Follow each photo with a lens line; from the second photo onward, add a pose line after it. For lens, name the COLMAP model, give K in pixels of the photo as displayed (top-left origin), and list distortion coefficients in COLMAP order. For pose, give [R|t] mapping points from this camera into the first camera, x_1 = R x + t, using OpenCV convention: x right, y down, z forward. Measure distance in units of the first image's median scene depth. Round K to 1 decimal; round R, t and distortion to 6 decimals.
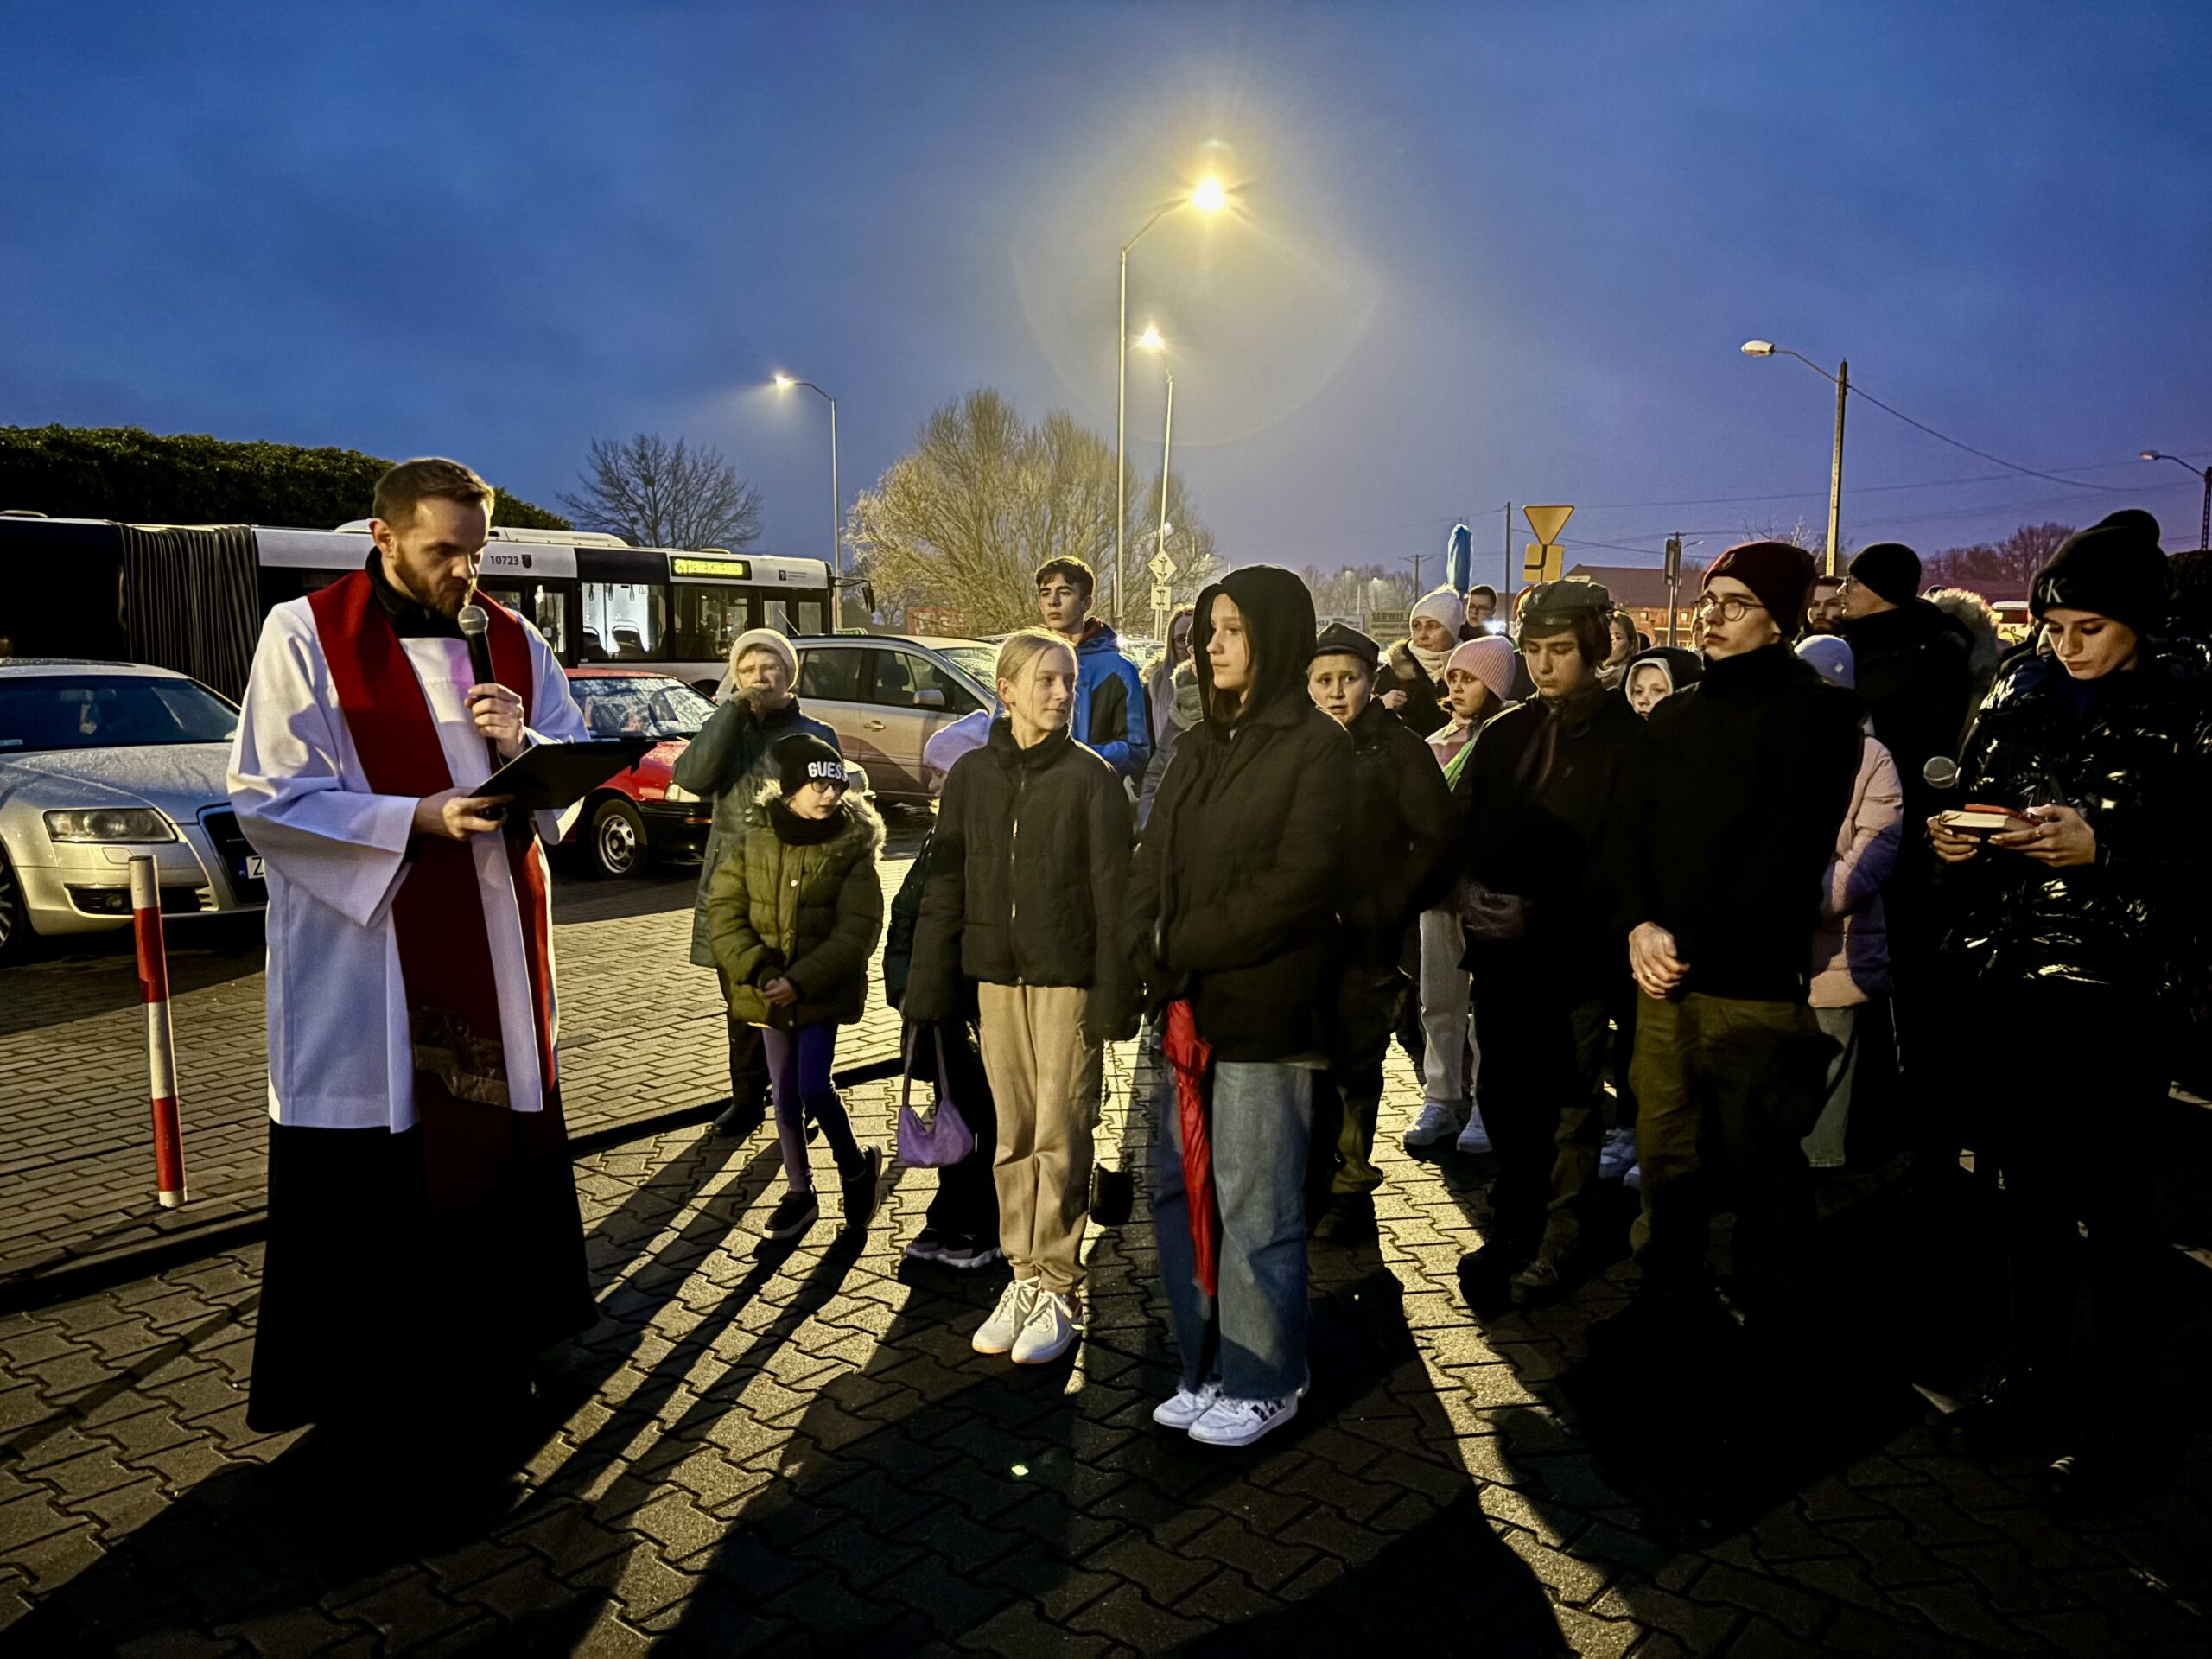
lens RADIAL K [[1628.9, 0, 1112.7], [0, 1628.9, 812.4], [0, 0, 1]] dist [0.028325, -0.025288]
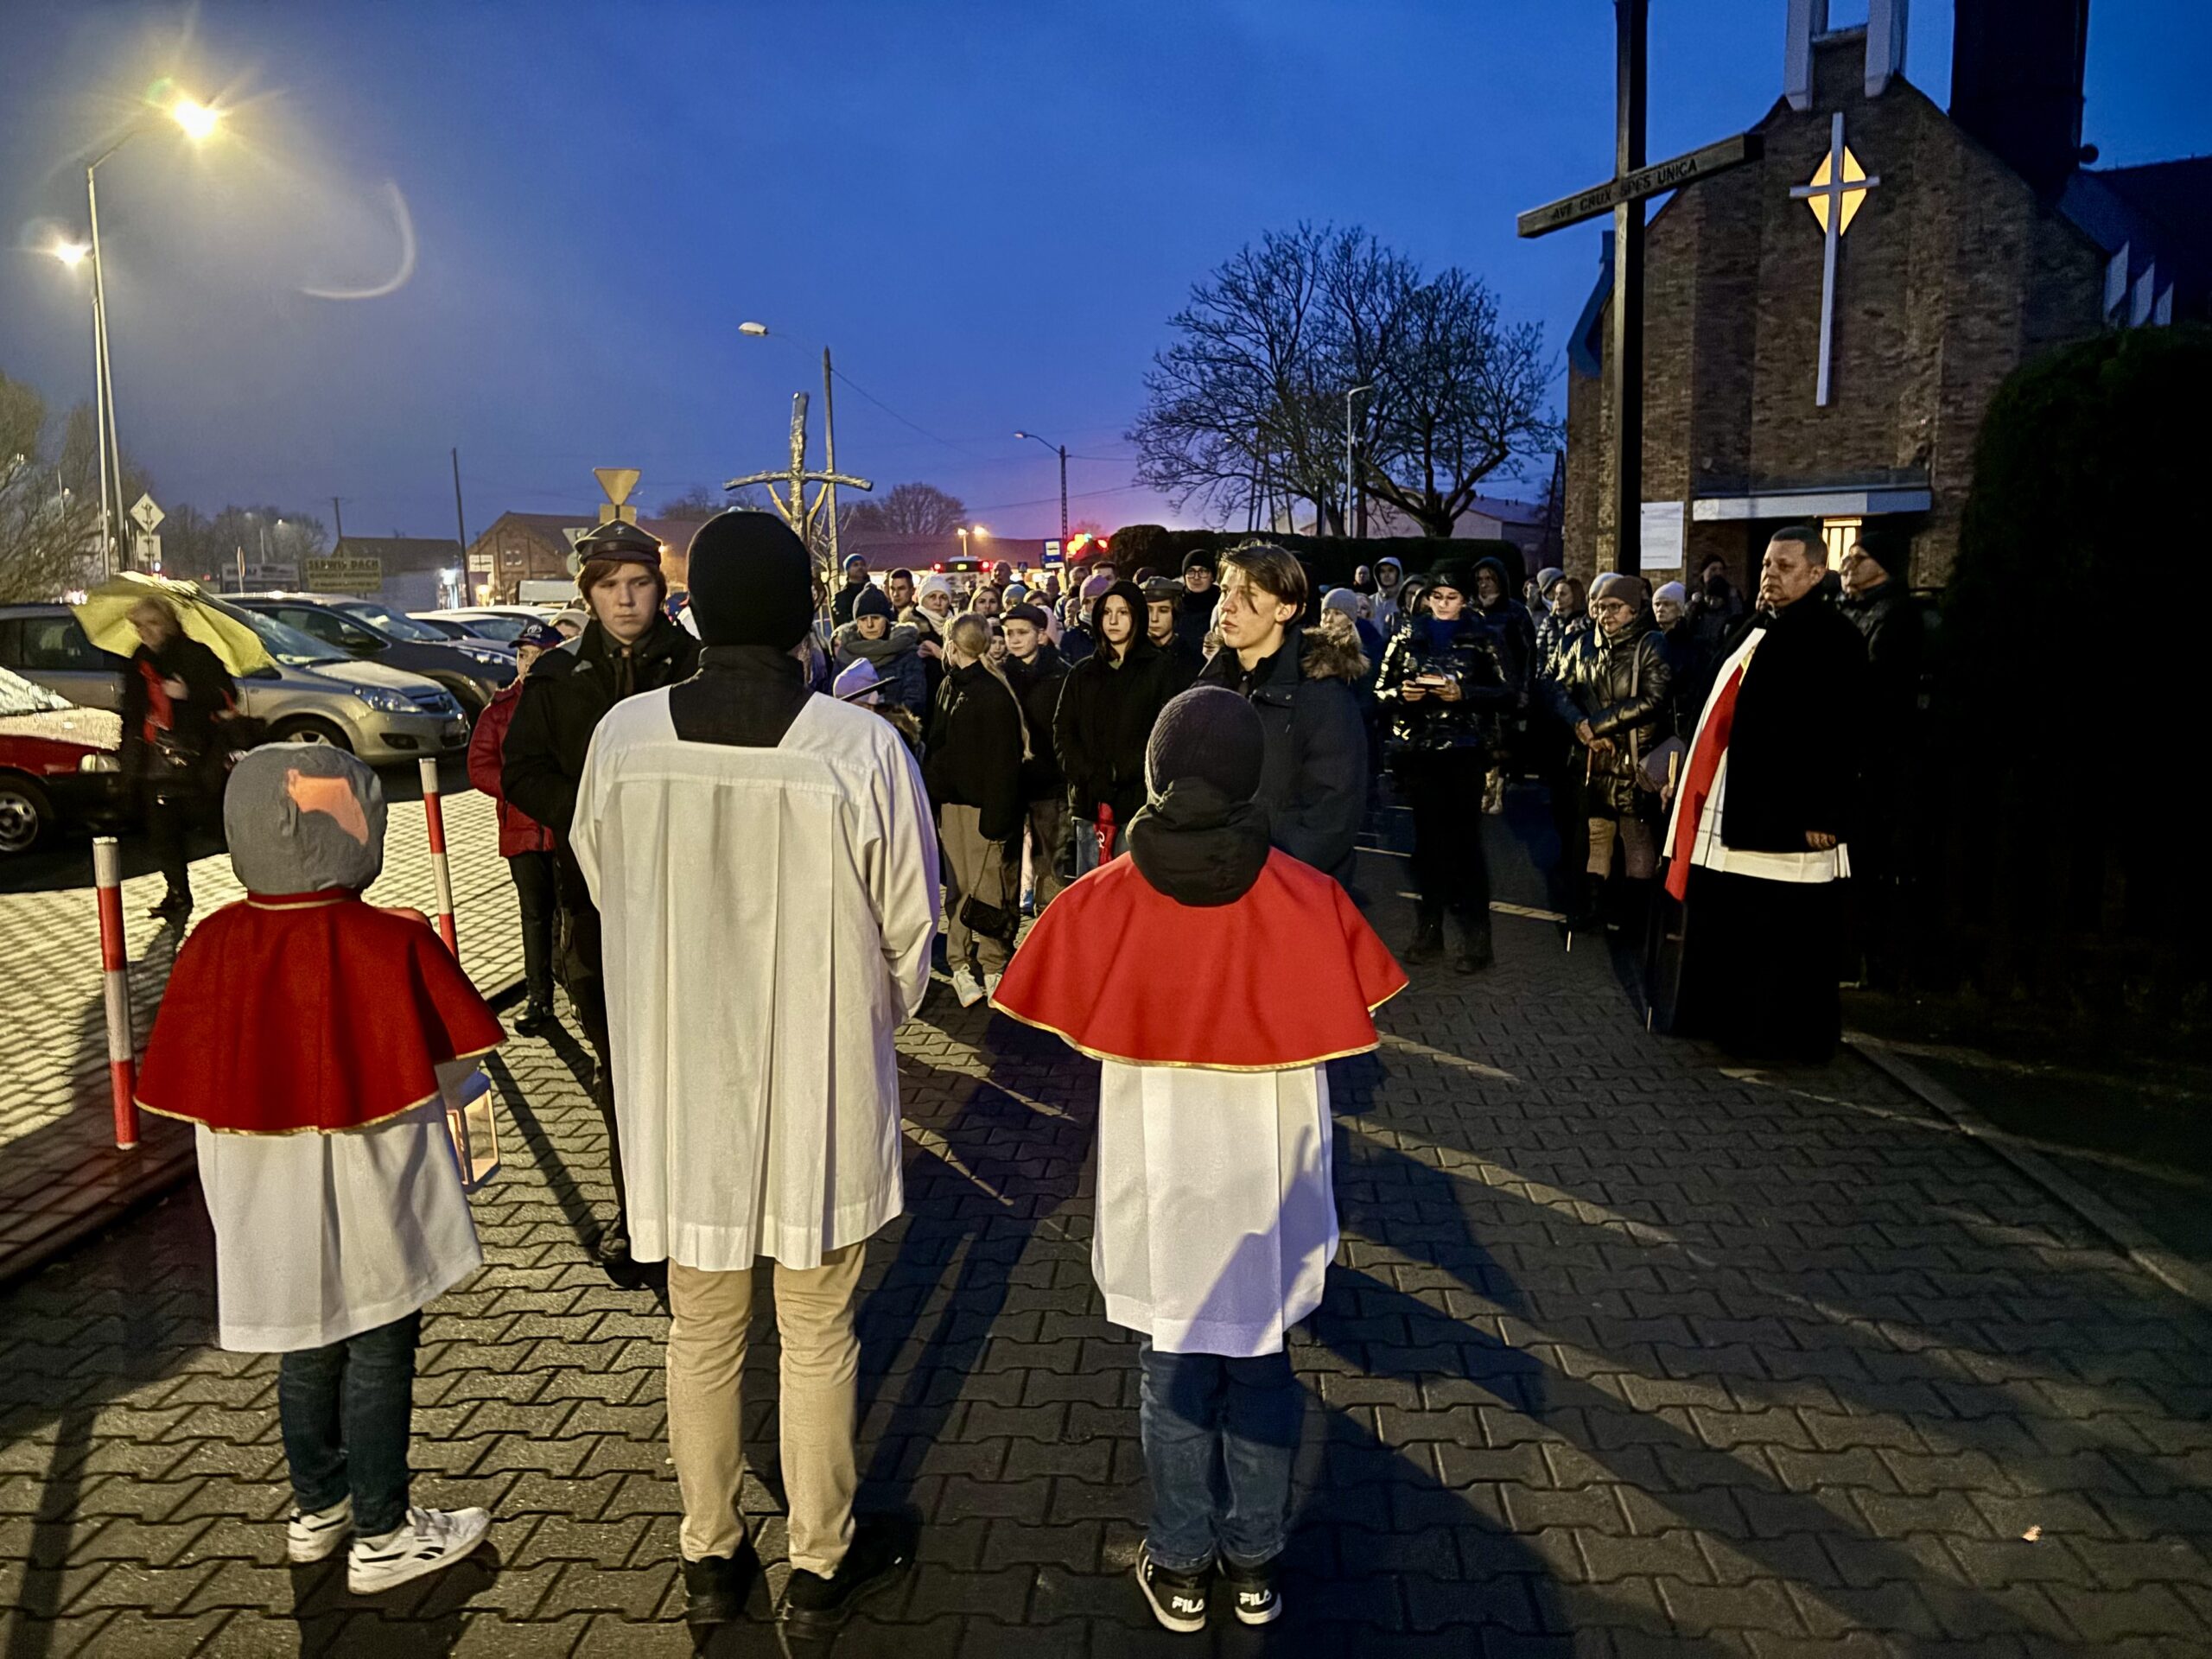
lens RADIAL K [[1628.9, 0, 1114.4], [0, 1628.9, 832.8], [0, 0, 1]] dist [0.028325, -0.025288]
pose [[0.799649, -0.101855, 0.591766, -0.115689], [0.074597, 0.994725, 0.070410, 0.001994], [-0.595816, -0.012160, 0.803029, -0.064321]]
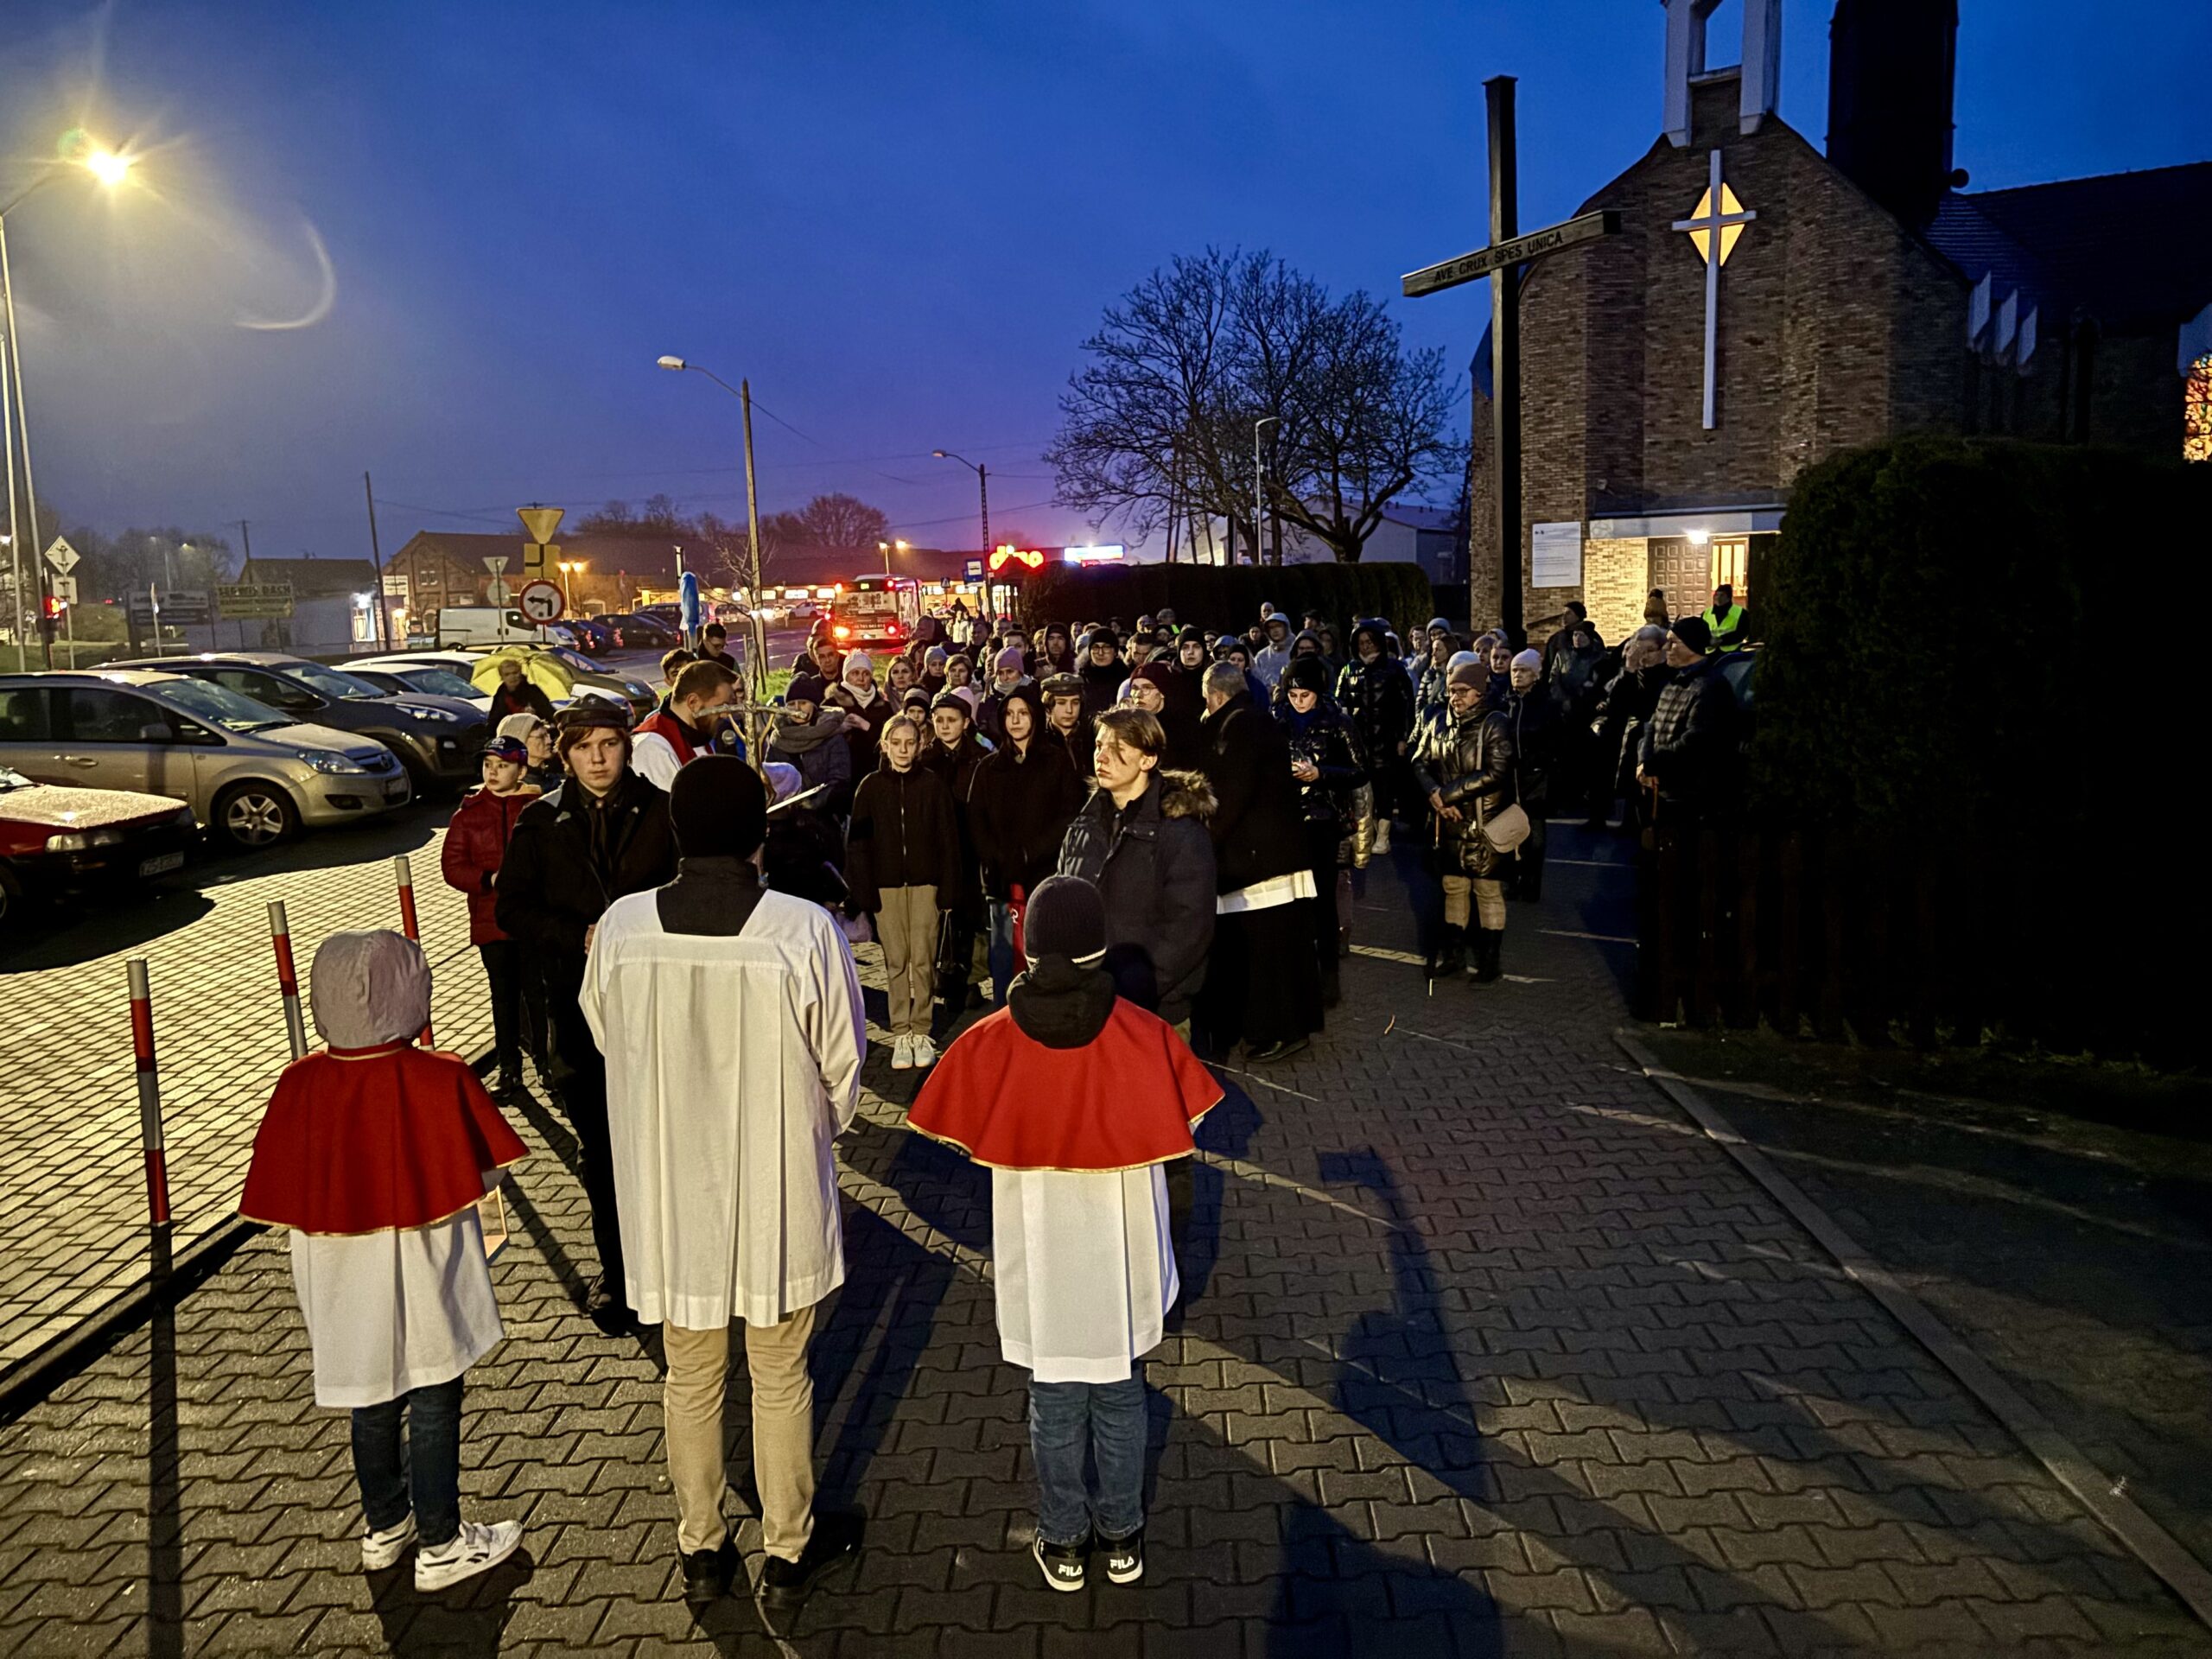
lens RADIAL K [[1628.9, 0, 1112.4], [0, 1628.9, 846.5], [0, 0, 1]] dist [0.028325, -0.025288]
pose [[0.771940, -0.124549, 0.623375, -0.127516], [0.095707, 0.992212, 0.079726, -0.009383], [-0.628450, -0.001883, 0.777848, -0.087080]]
